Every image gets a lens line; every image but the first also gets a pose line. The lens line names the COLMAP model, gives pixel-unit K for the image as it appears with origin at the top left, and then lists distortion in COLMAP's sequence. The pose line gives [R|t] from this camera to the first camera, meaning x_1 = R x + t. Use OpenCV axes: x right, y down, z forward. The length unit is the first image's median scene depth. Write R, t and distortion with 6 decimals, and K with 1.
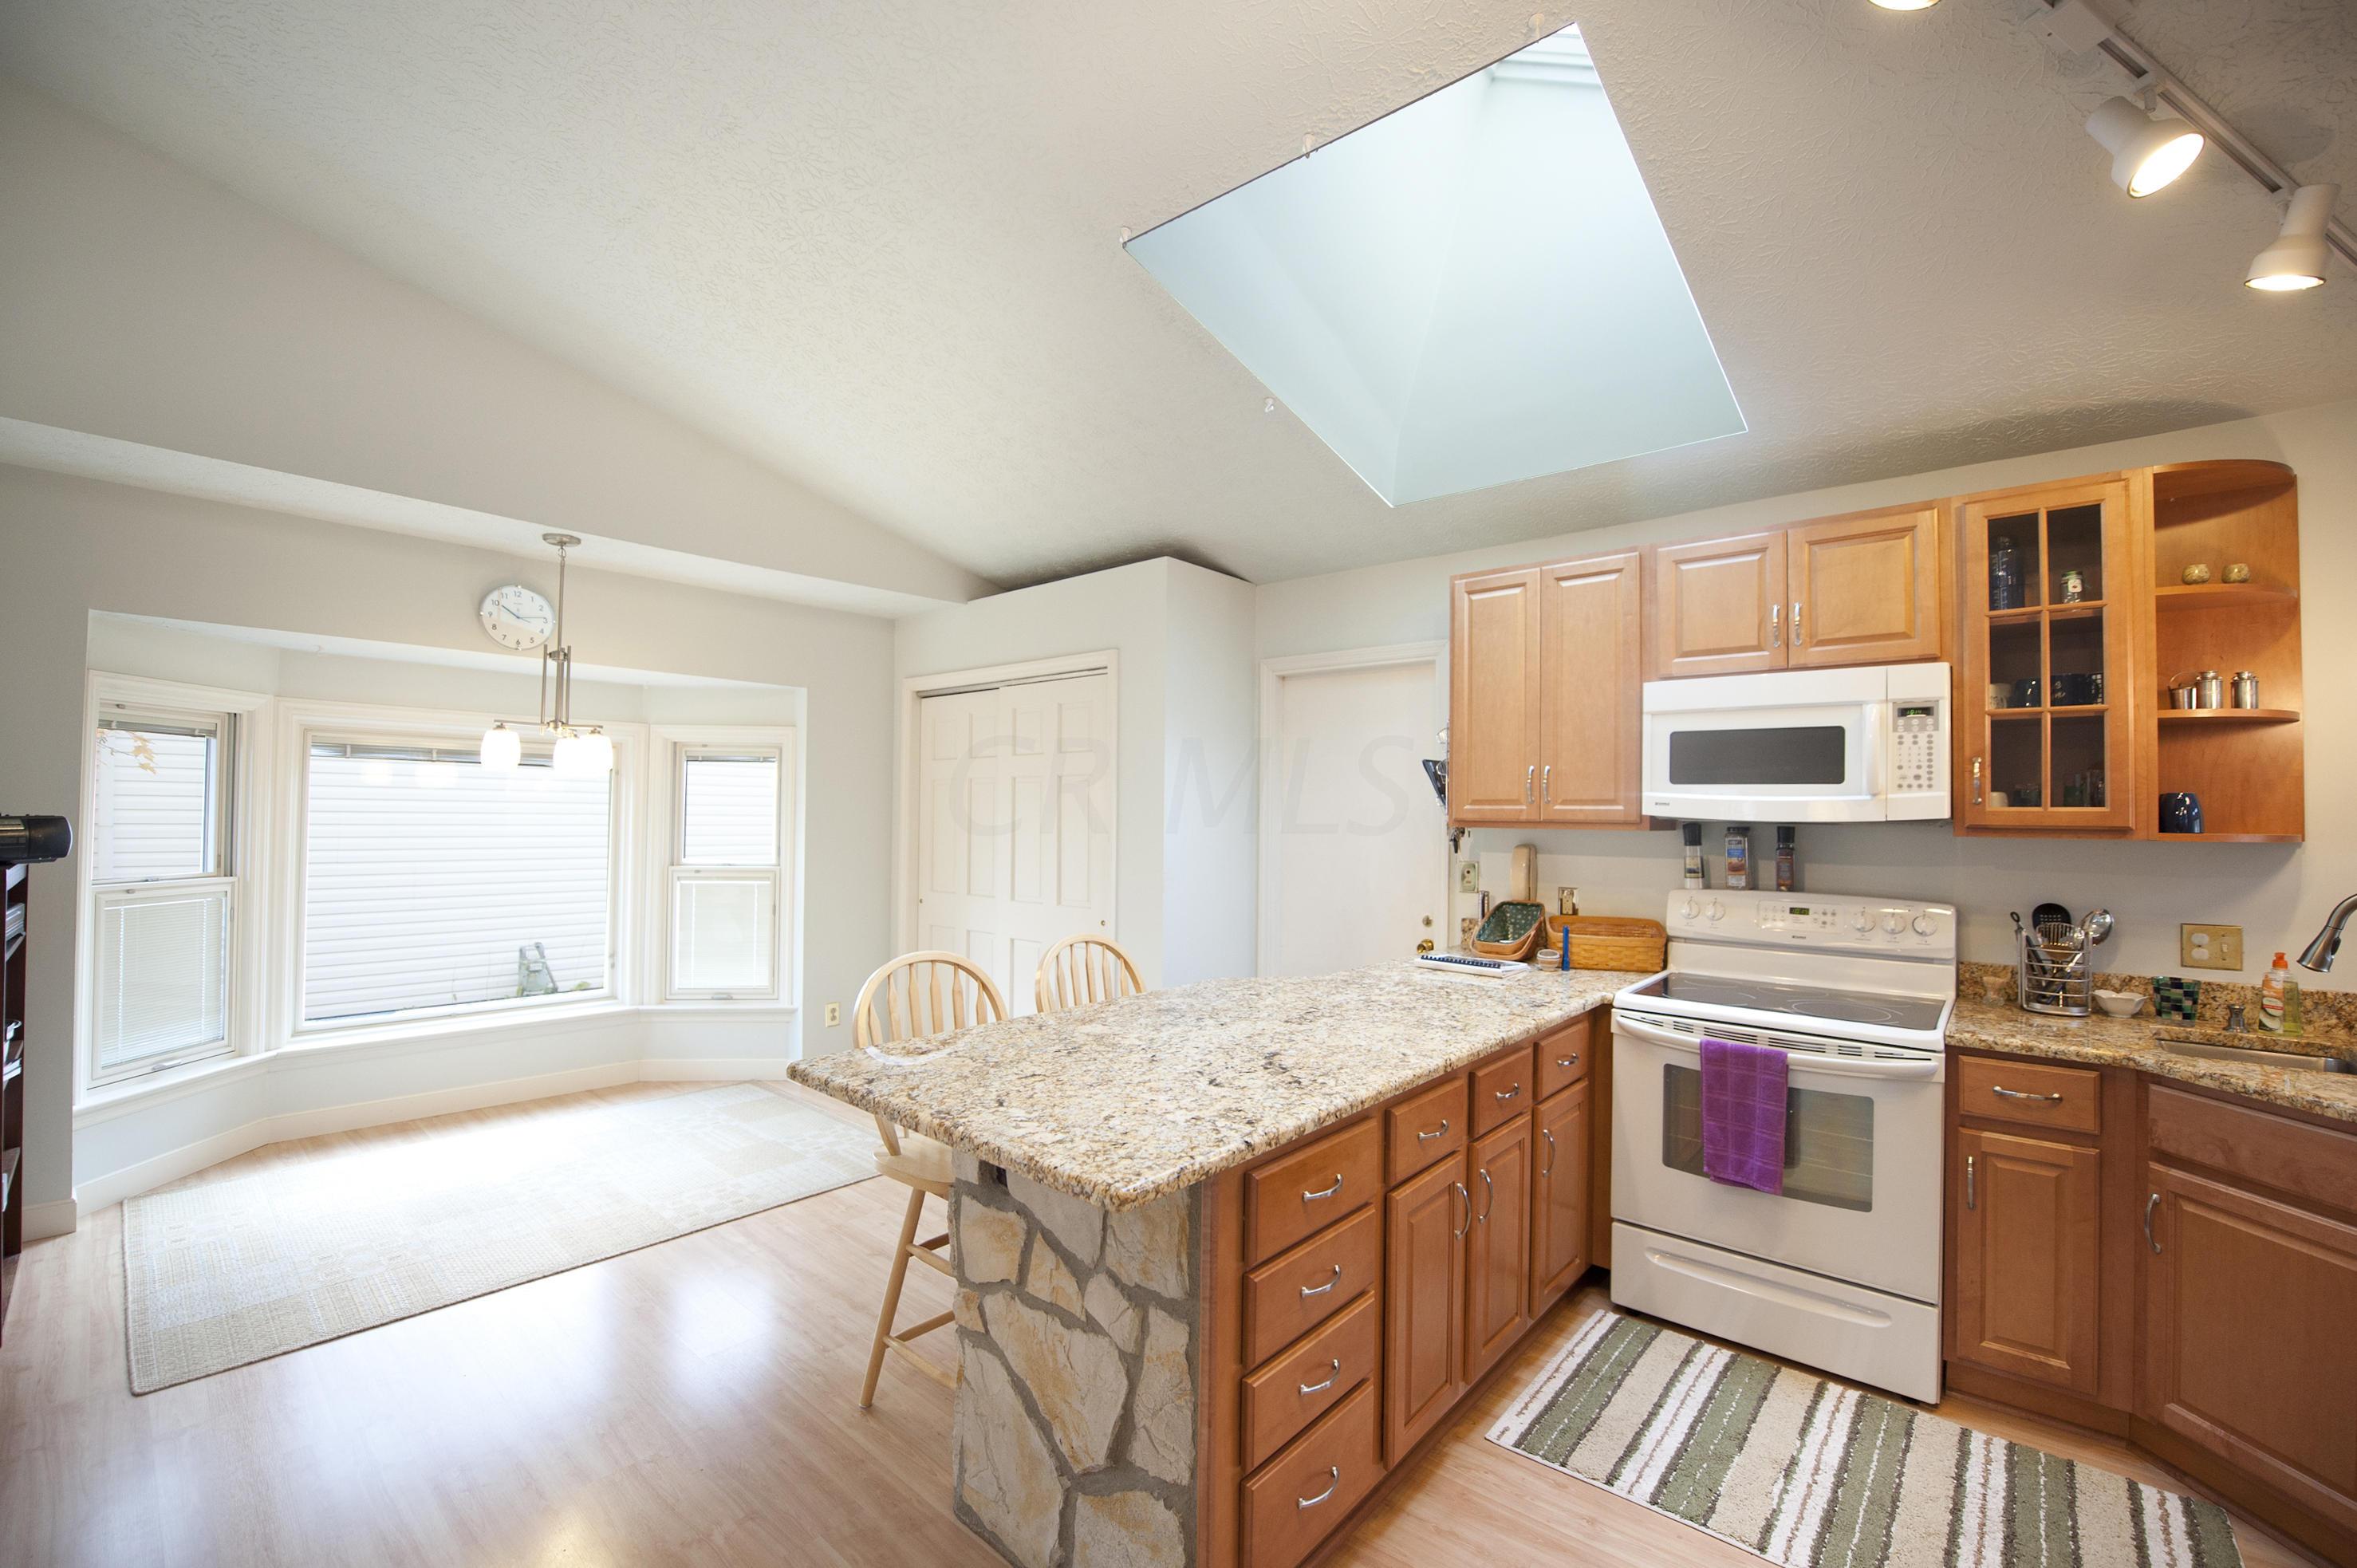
lens RADIAL K [[968.6, 0, 1196.1], [0, 968.6, 798.5], [0, 0, 1]] dist [-0.002987, -0.000280]
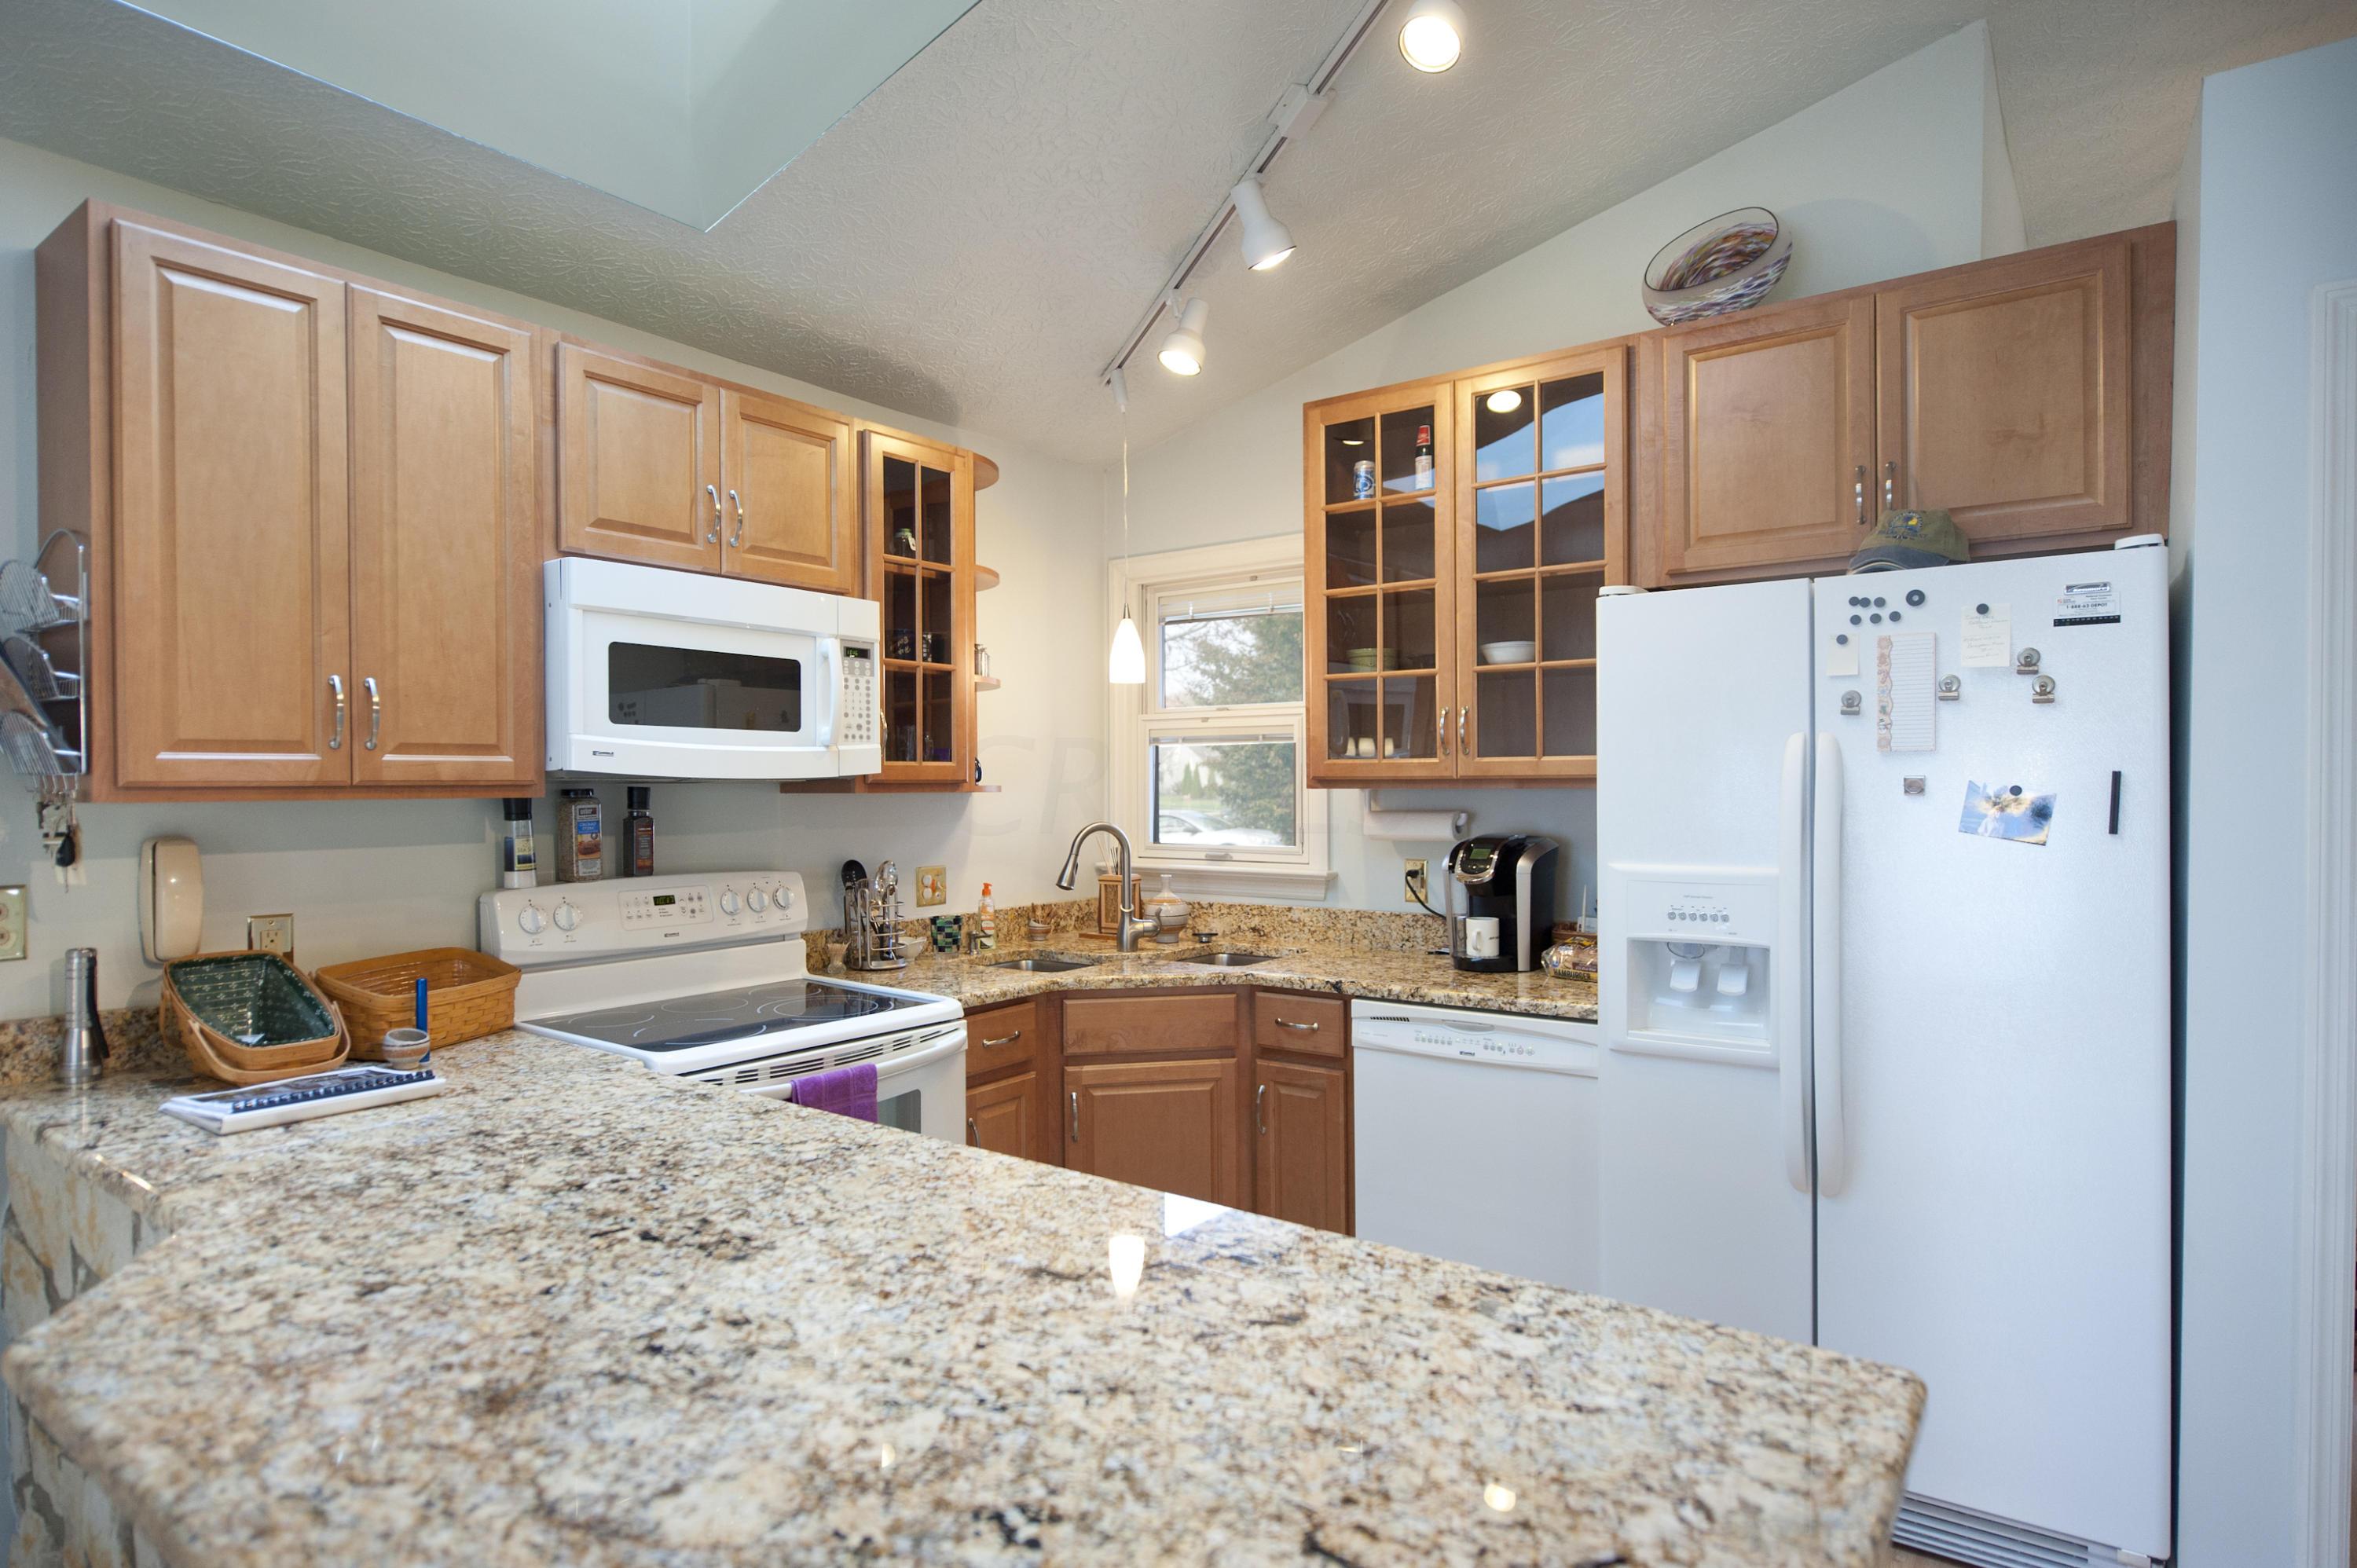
lens RADIAL K [[1254.6, 0, 1192.0], [0, 1254.6, 781.4], [0, 0, 1]] dist [-0.006314, -0.000377]
pose [[-0.076400, -0.008218, 0.997043, -0.439751], [-0.011629, 0.999905, 0.007350, 0.016202], [-0.997009, -0.011033, -0.076488, 0.806890]]
